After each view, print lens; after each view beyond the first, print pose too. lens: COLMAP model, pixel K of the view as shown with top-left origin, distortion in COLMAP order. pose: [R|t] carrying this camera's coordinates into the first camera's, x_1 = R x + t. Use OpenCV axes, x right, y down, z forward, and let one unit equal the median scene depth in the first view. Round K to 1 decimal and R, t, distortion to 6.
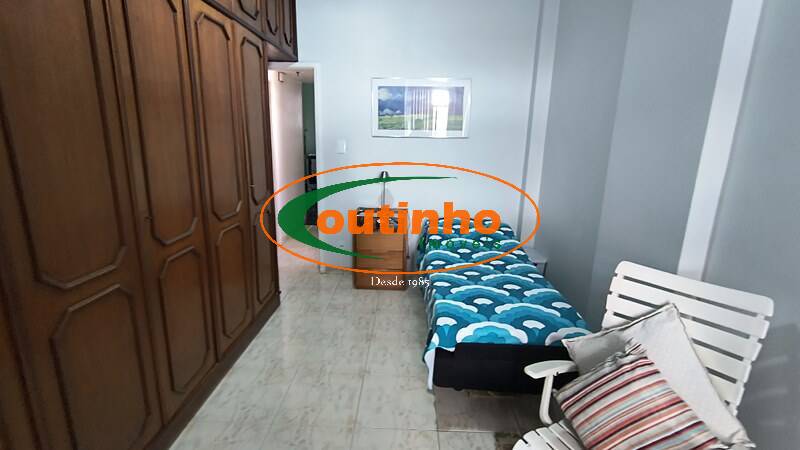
lens RADIAL K [[362.8, 0, 402.4], [0, 362.8, 219.5], [0, 0, 1]] dist [-0.000520, 0.000037]
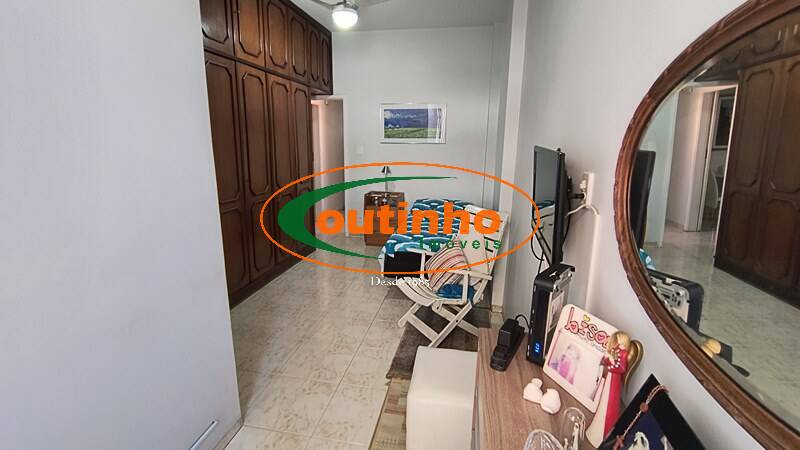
lens RADIAL K [[358.0, 0, 400.0], [0, 358.0, 225.0], [0, 0, 1]] dist [0.000057, 0.000023]
pose [[0.986094, 0.030715, -0.163323, 0.271854], [-0.030937, 0.999521, 0.001188, 0.113185], [0.163282, 0.003882, 0.986572, -0.476310]]
